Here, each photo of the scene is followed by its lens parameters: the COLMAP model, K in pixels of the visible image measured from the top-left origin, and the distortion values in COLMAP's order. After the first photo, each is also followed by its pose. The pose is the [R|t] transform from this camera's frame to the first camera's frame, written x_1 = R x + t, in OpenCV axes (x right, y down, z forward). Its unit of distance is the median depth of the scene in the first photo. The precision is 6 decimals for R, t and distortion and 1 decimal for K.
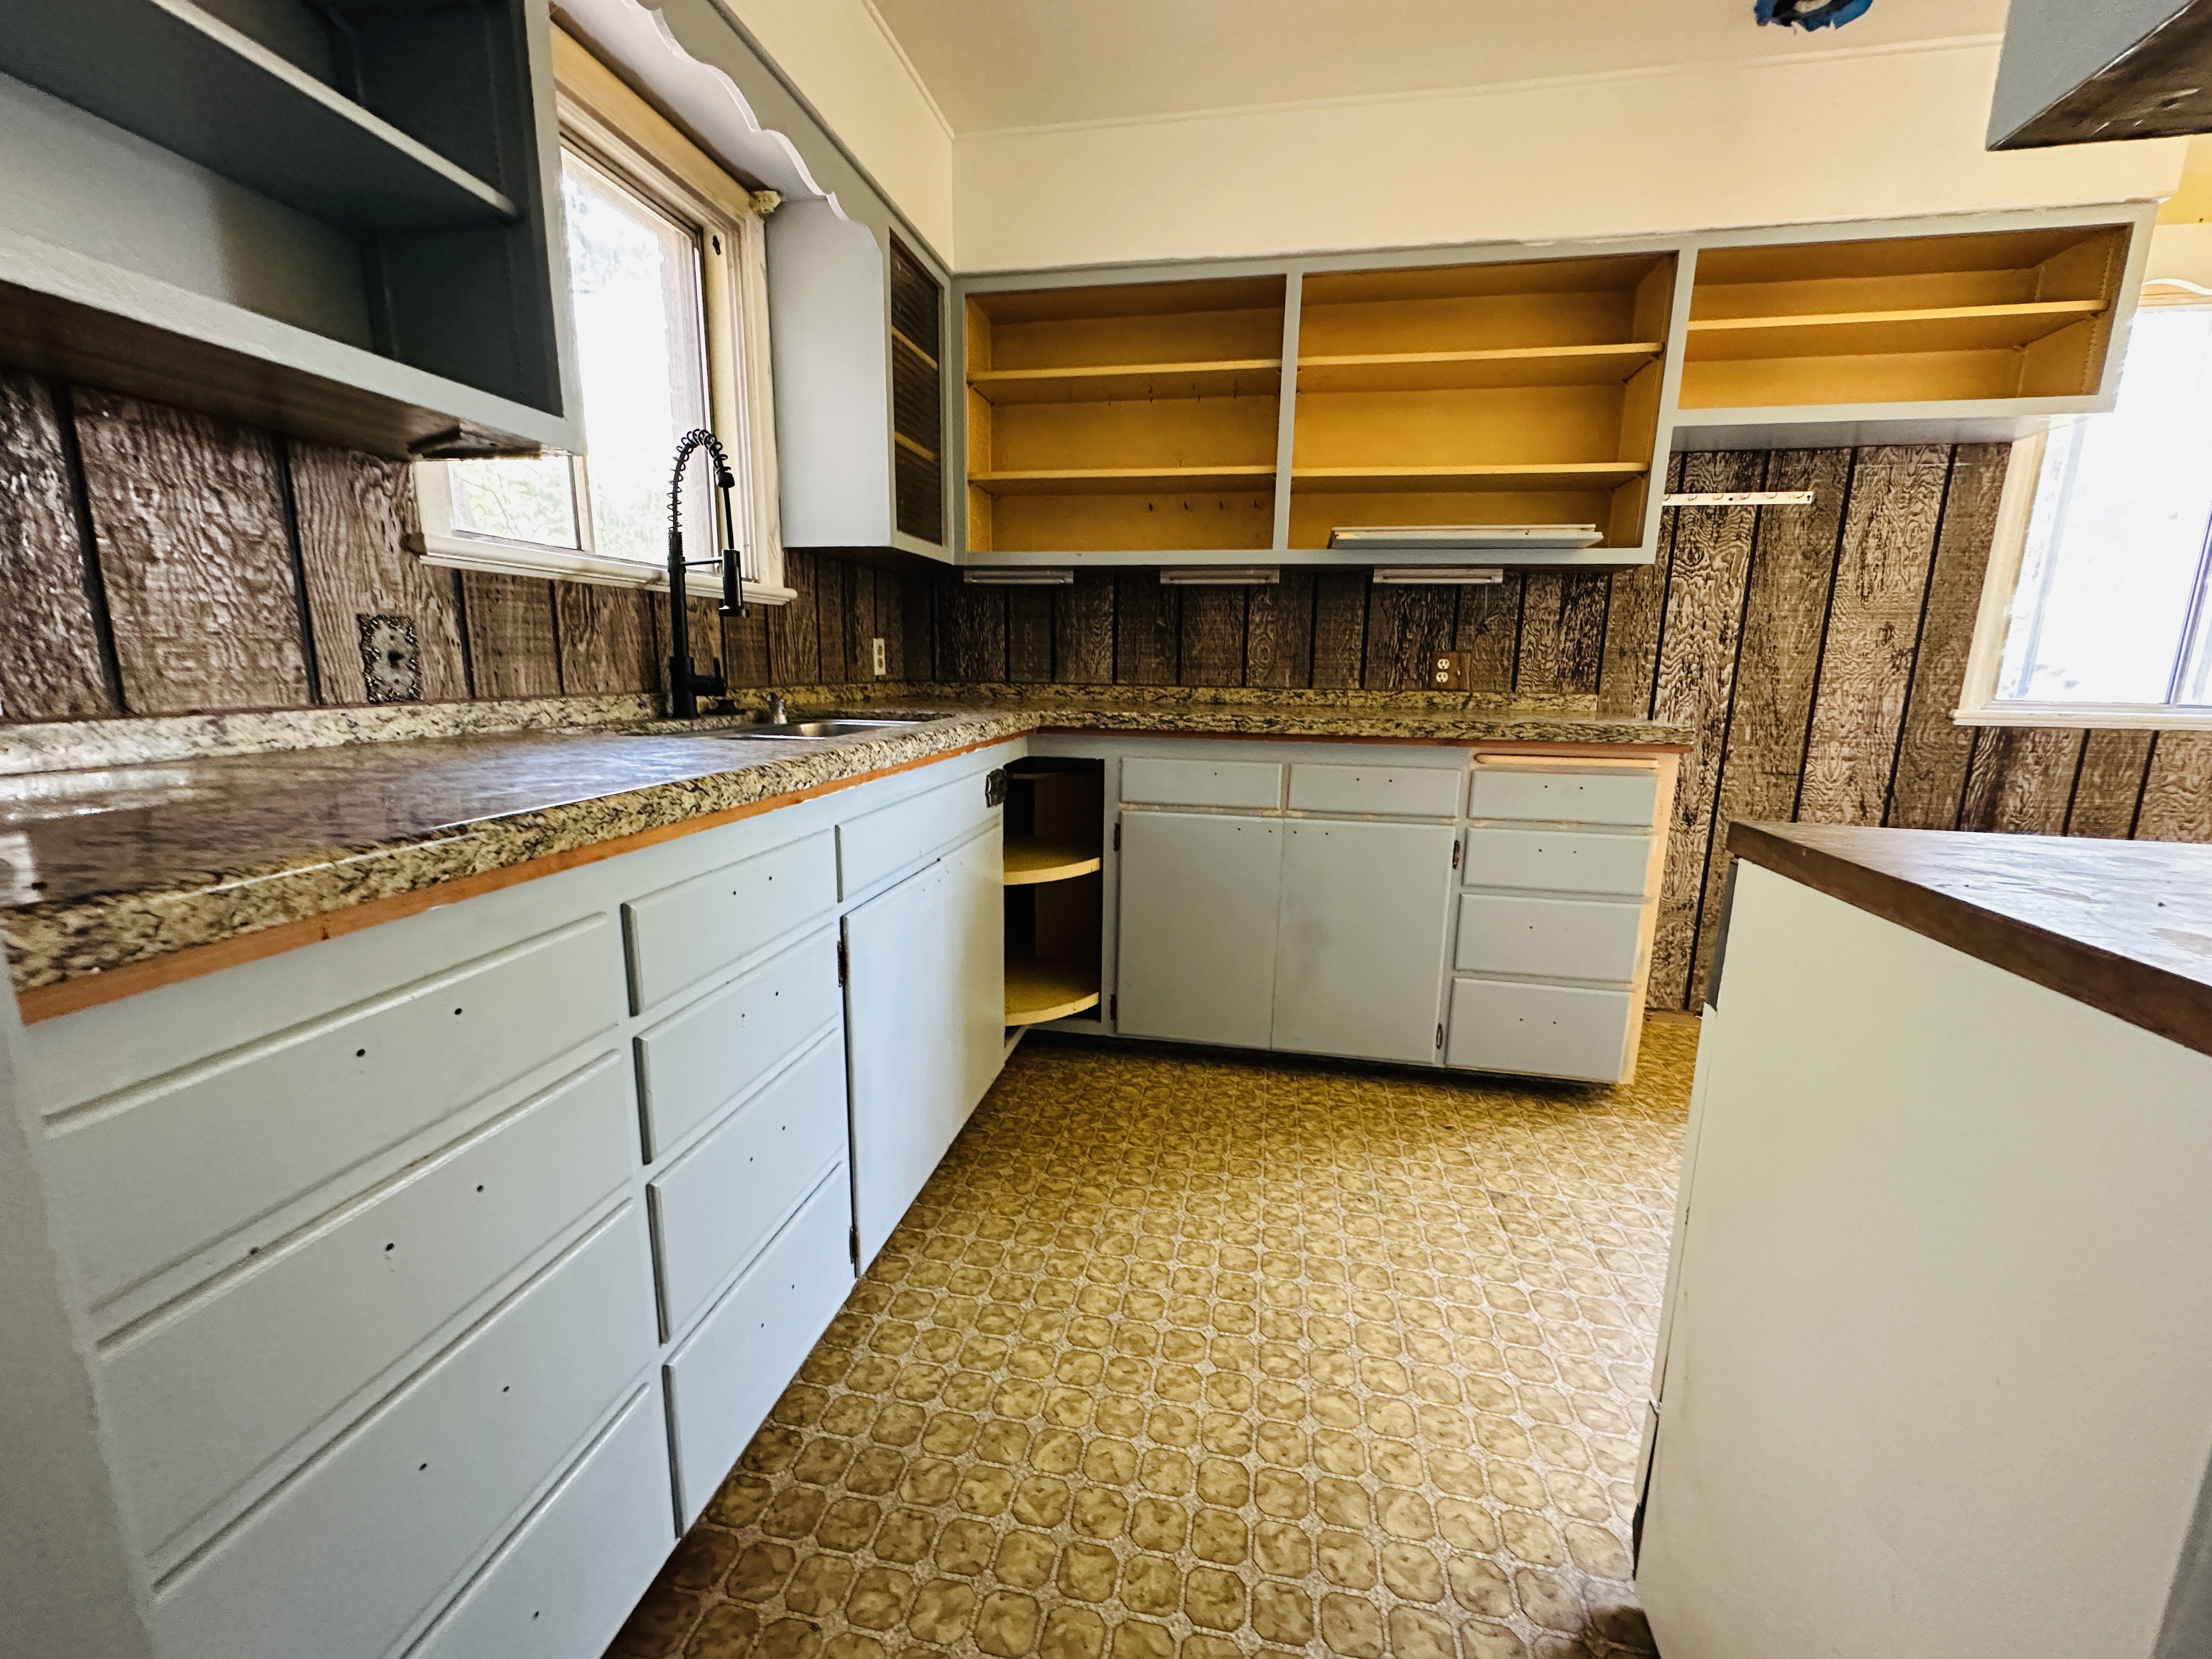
lens RADIAL K [[886.6, 0, 1104.7], [0, 886.6, 827.9], [0, 0, 1]] dist [-0.003660, 0.001502]
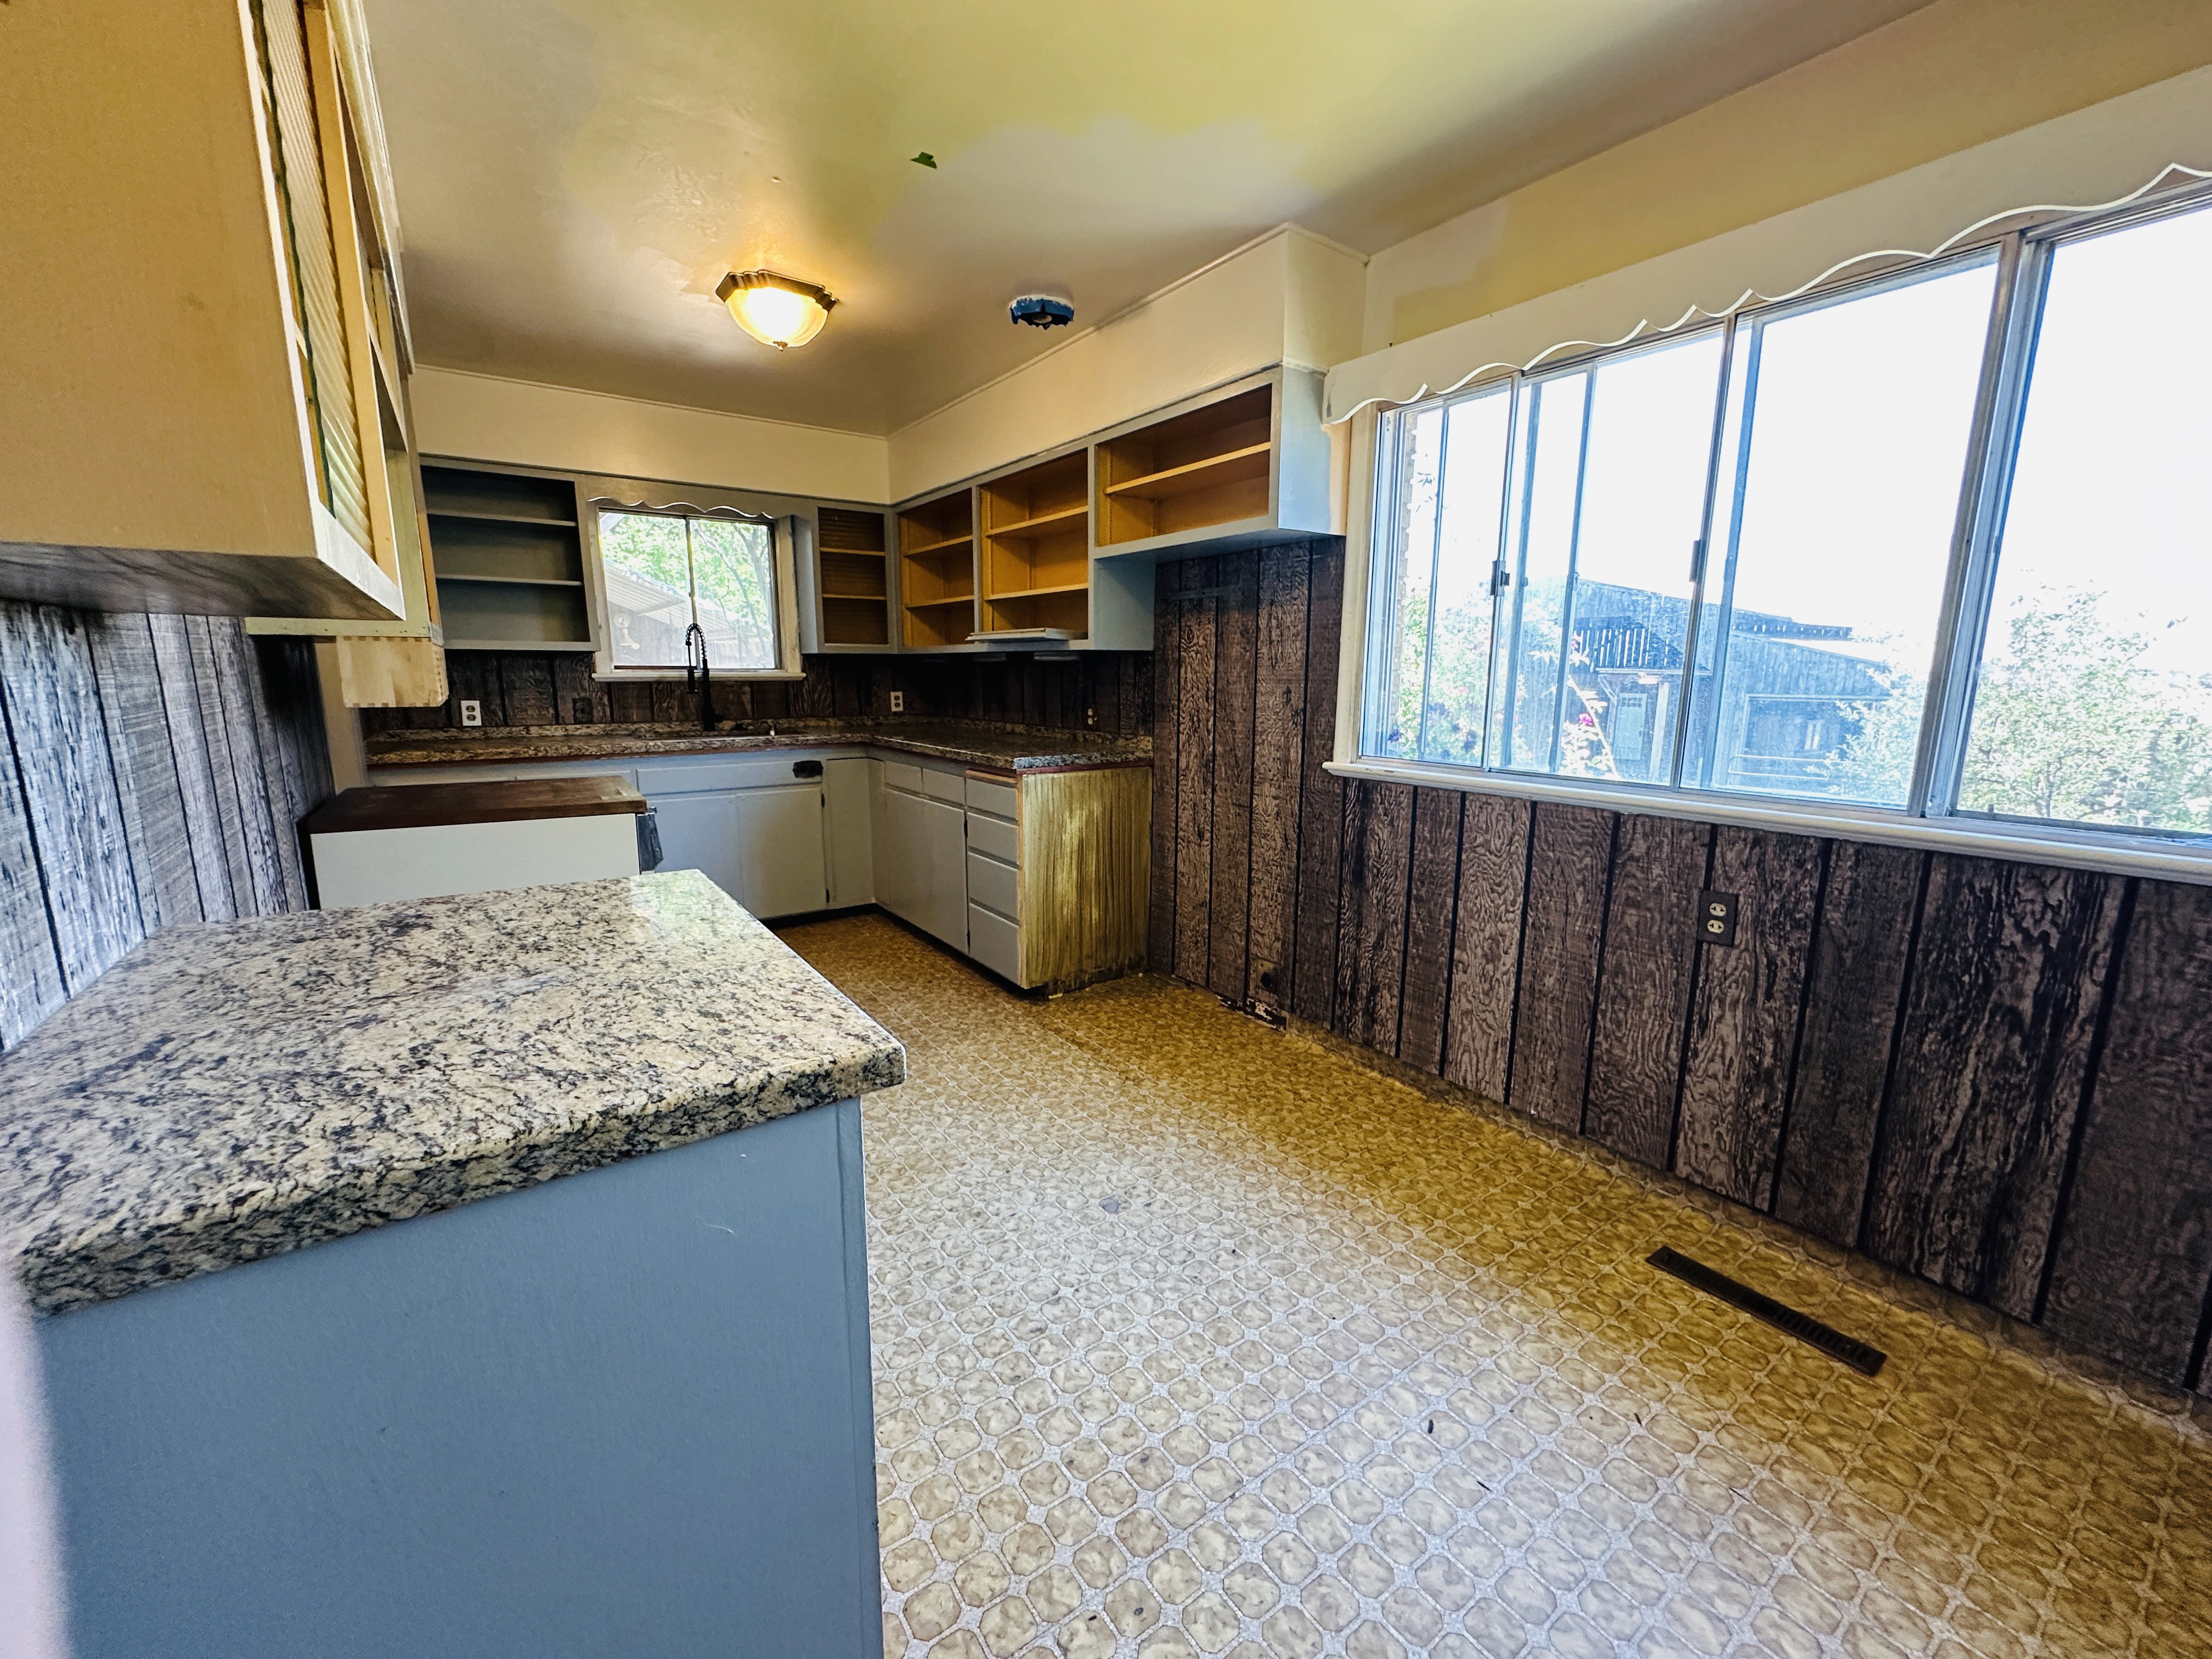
lens RADIAL K [[886.6, 0, 1104.7], [0, 886.6, 827.9], [0, 0, 1]] dist [-0.003660, 0.001502]
pose [[0.722040, 0.109783, -0.683085, 1.554010], [-0.120404, 0.992203, 0.032193, -0.049433], [0.681293, 0.059001, 0.729629, -0.045064]]
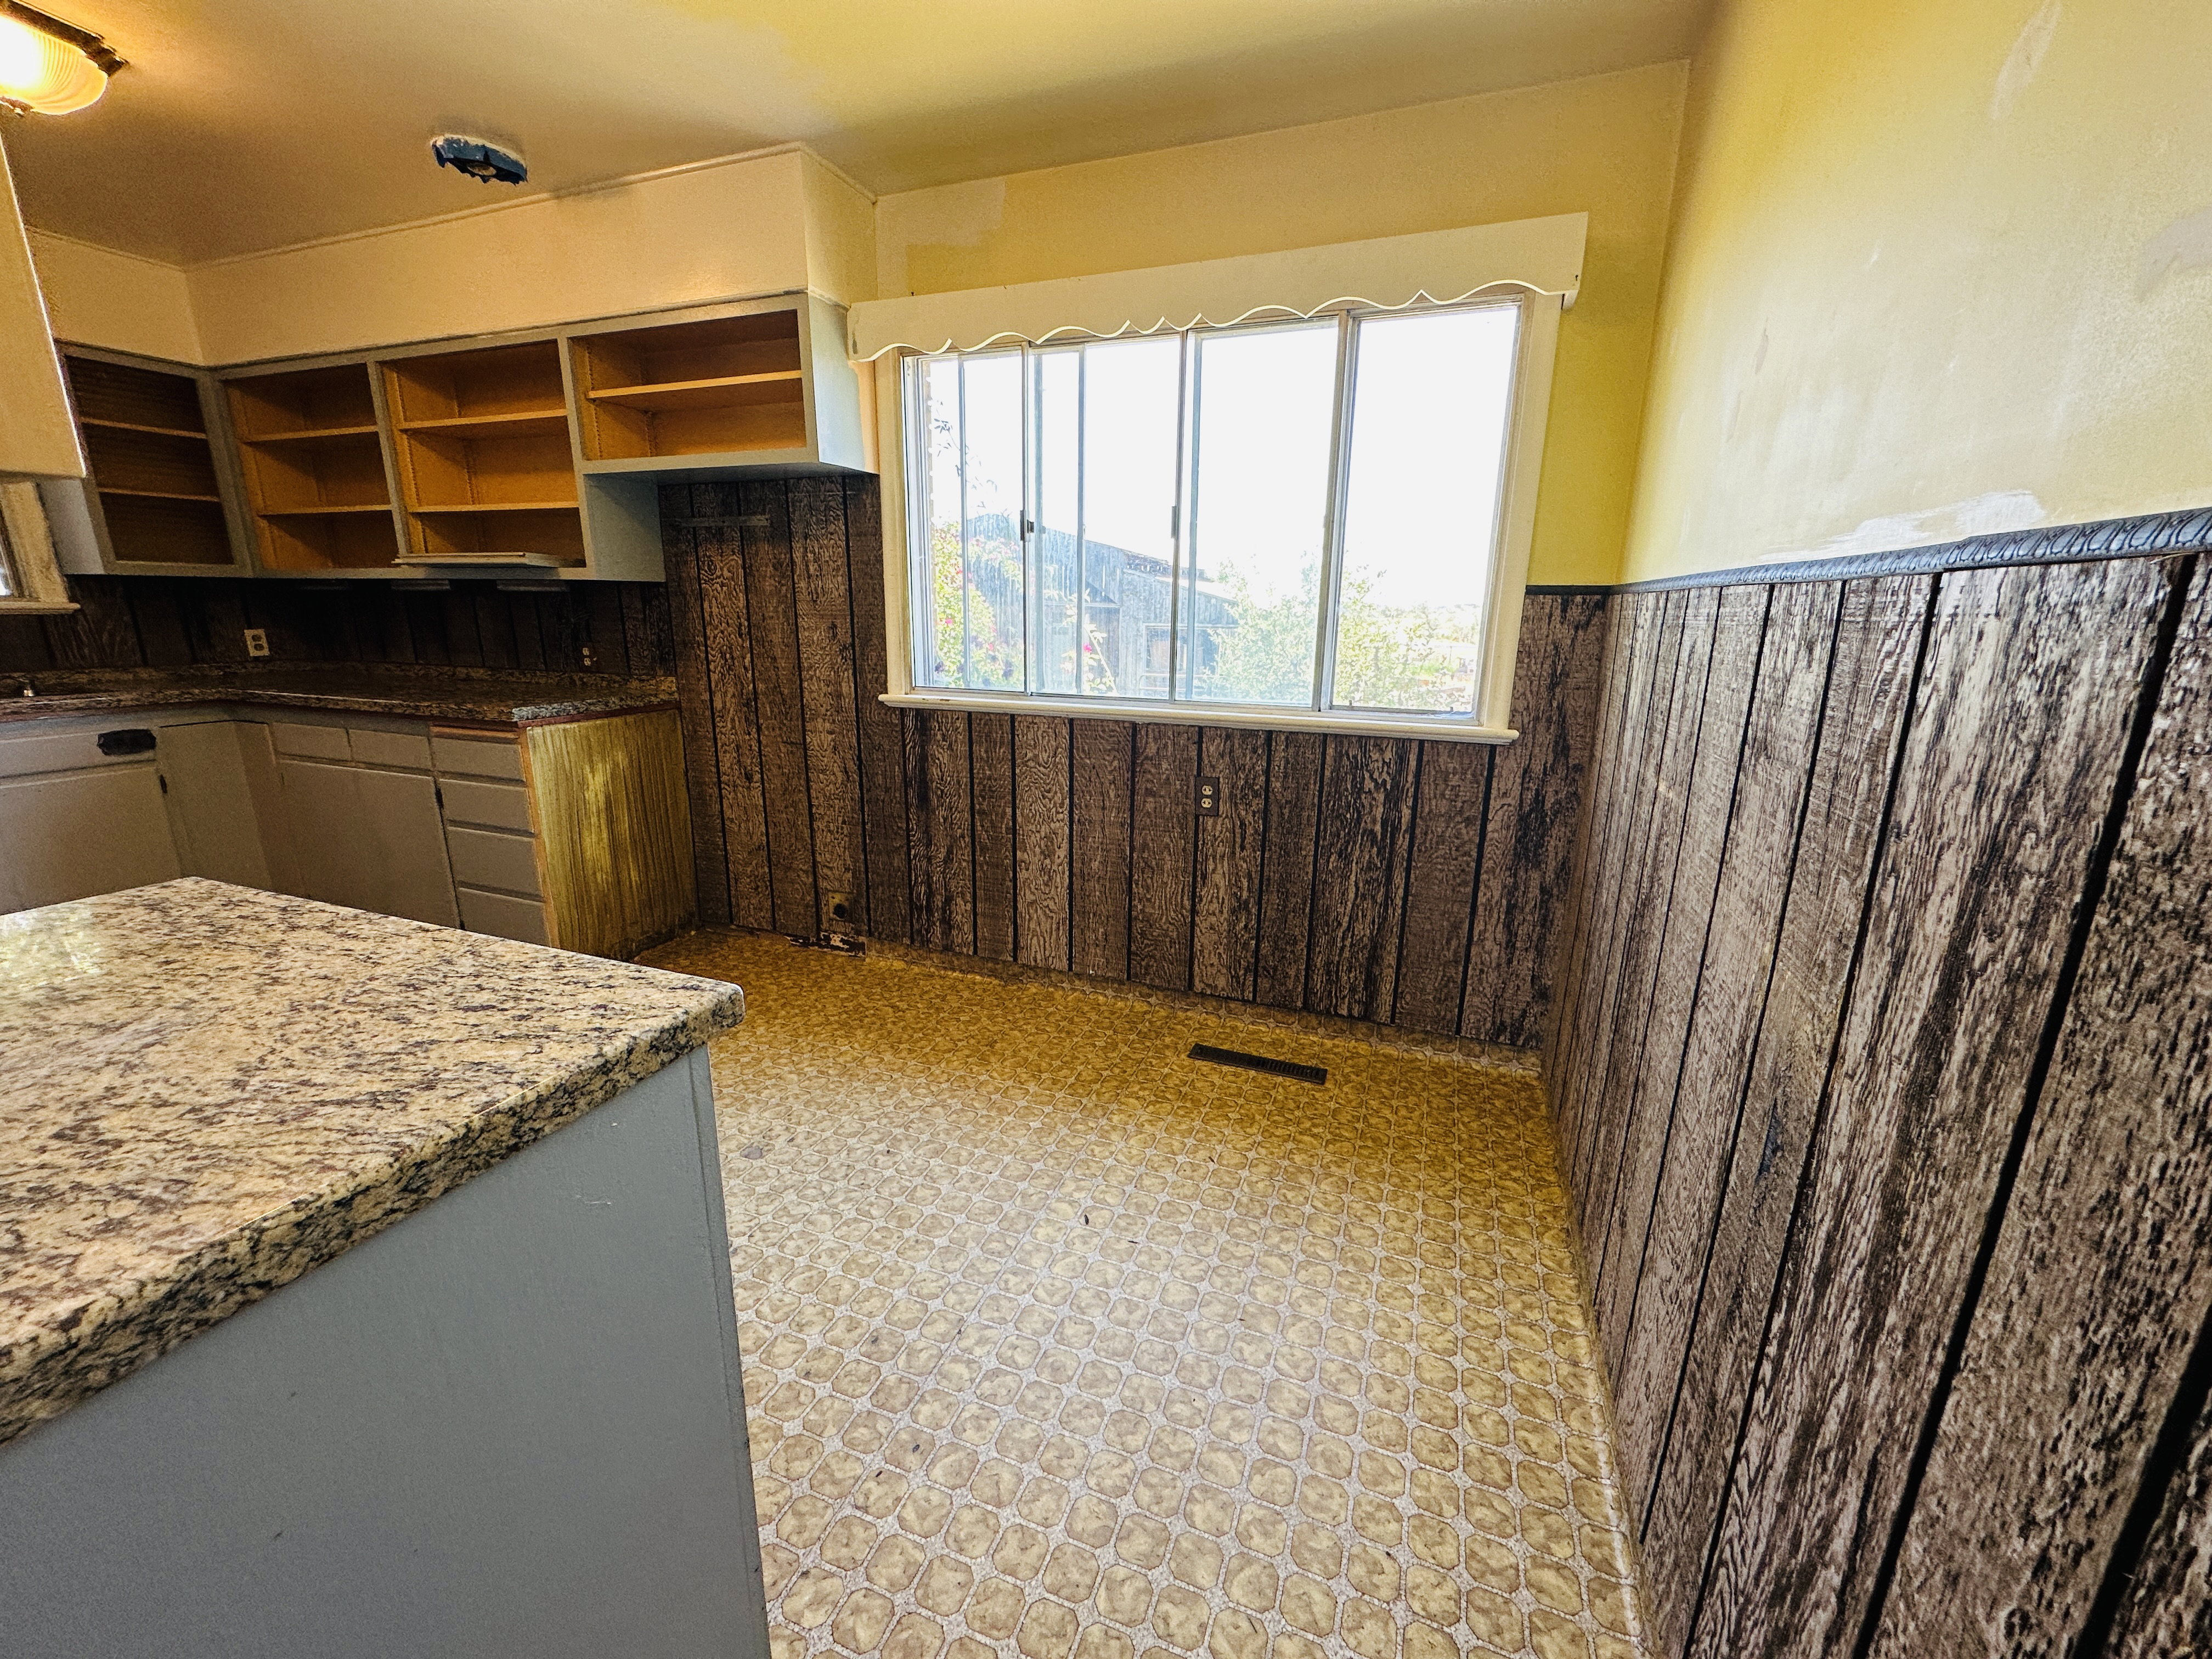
lens RADIAL K [[884.1, 0, 1103.6], [0, 884.1, 827.9], [0, 0, 1]] dist [-0.001081, 0.000785]
pose [[0.984379, 0.039228, -0.171636, 1.476828], [-0.028766, 0.997597, 0.063023, -0.035133], [0.173696, -0.057101, 0.983142, -0.156725]]
